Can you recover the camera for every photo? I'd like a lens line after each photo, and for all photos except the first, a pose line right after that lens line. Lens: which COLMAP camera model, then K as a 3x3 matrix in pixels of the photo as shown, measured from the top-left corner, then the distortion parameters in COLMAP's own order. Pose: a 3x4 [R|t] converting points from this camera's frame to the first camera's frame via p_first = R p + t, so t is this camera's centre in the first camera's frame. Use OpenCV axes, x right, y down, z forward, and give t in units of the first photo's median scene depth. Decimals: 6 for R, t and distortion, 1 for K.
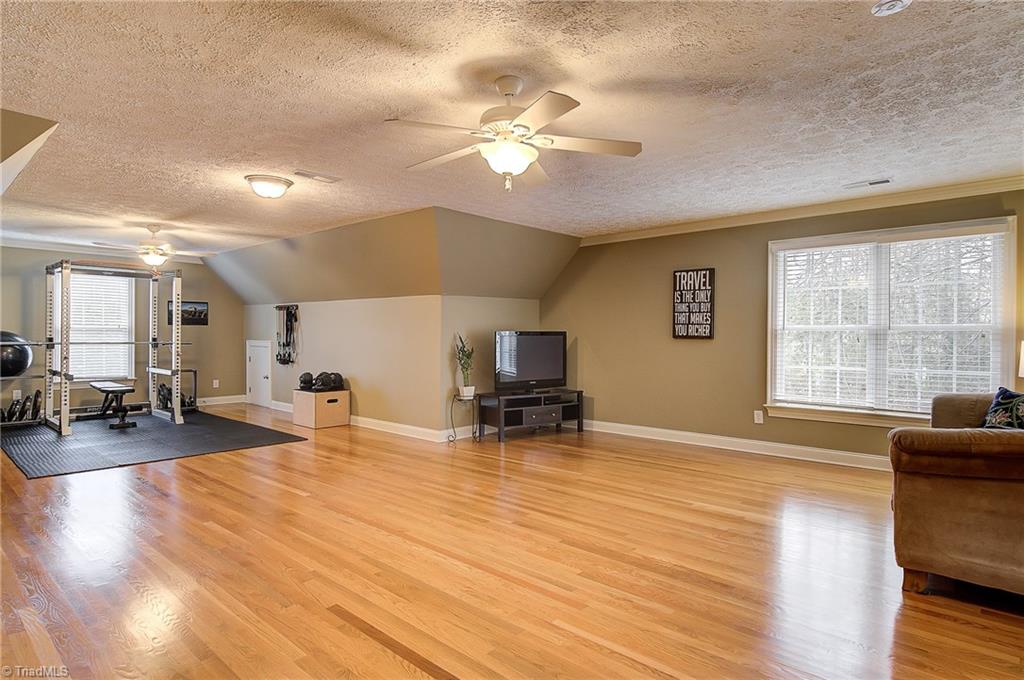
lens RADIAL K [[556.0, 0, 512.0], [0, 556.0, 340.0], [0, 0, 1]] dist [-0.000169, -0.000231]
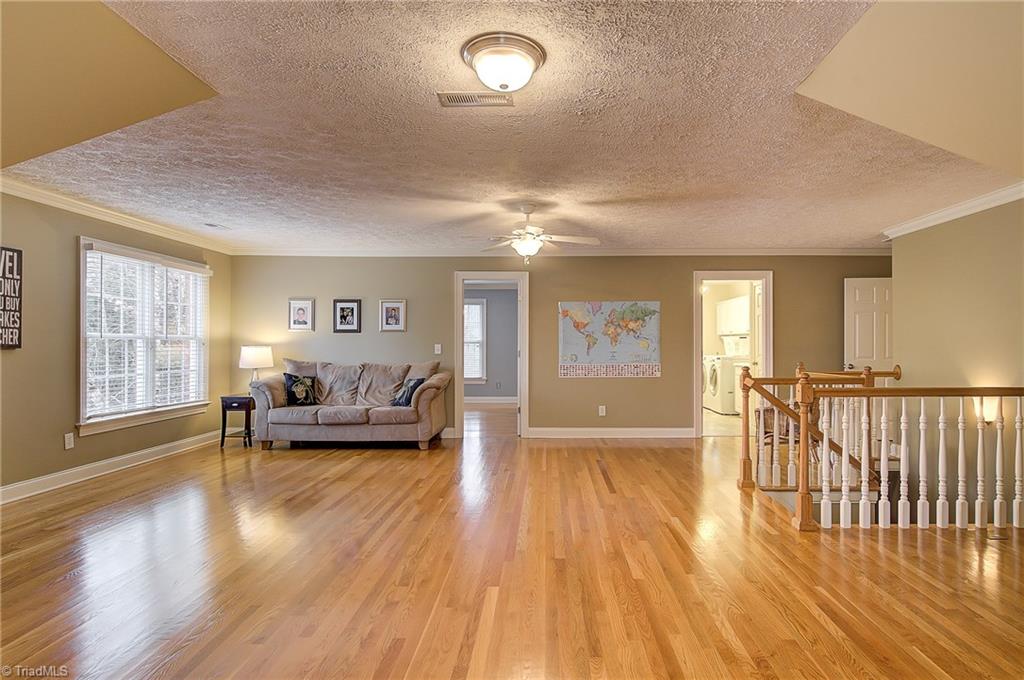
lens RADIAL K [[570.0, 0, 515.8], [0, 570.0, 363.7], [0, 0, 1]] dist [0.002298, -0.000129]
pose [[-0.623452, -0.023063, 0.781521, -0.622722], [0.008803, 0.999294, 0.036512, -0.003821], [-0.781812, 0.029643, -0.622810, 0.961589]]
